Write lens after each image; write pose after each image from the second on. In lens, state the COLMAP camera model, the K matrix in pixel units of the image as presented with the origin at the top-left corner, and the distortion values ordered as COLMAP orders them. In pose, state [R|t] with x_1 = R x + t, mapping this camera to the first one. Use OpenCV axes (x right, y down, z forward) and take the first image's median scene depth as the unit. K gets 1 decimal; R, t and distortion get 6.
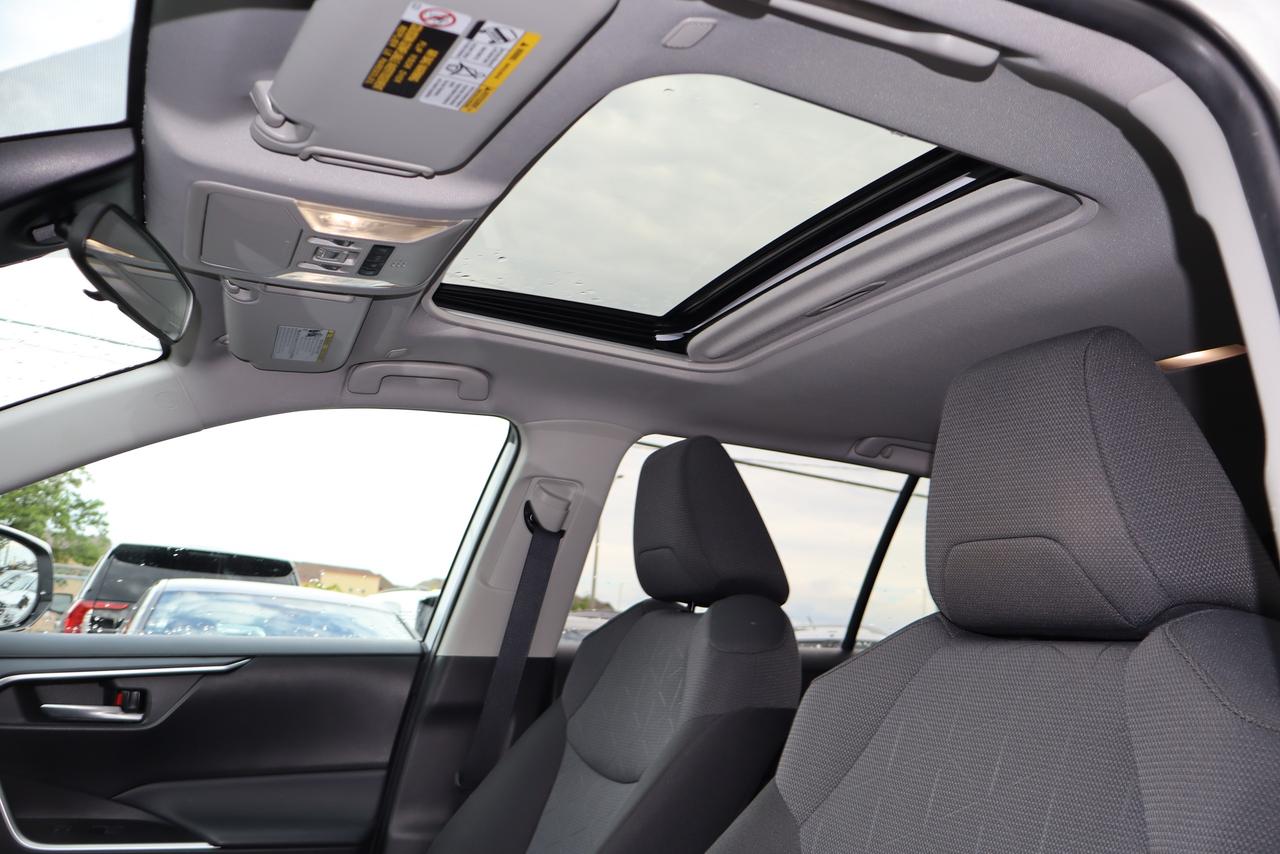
lens RADIAL K [[1064.3, 0, 640.0], [0, 1064.3, 427.0], [0, 0, 1]] dist [0.001807, 0.005670]
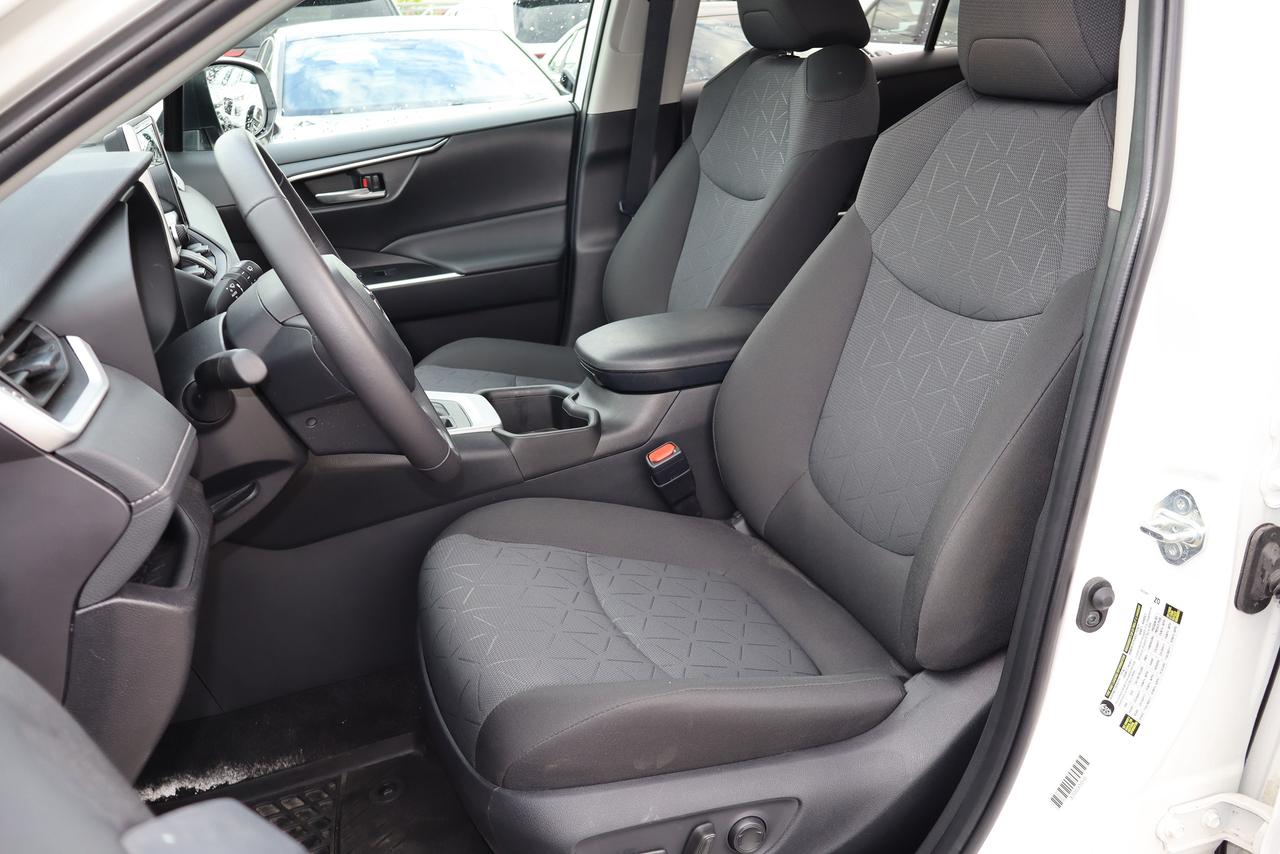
lens RADIAL K [[1051.3, 0, 640.0], [0, 1051.3, 427.0], [0, 0, 1]] dist [-0.005560, -0.012465]
pose [[0.987042, -0.092041, -0.131439, -0.003194], [0.148837, 0.831251, 0.535602, -0.139126], [0.059961, -0.548224, 0.834179, -0.237736]]
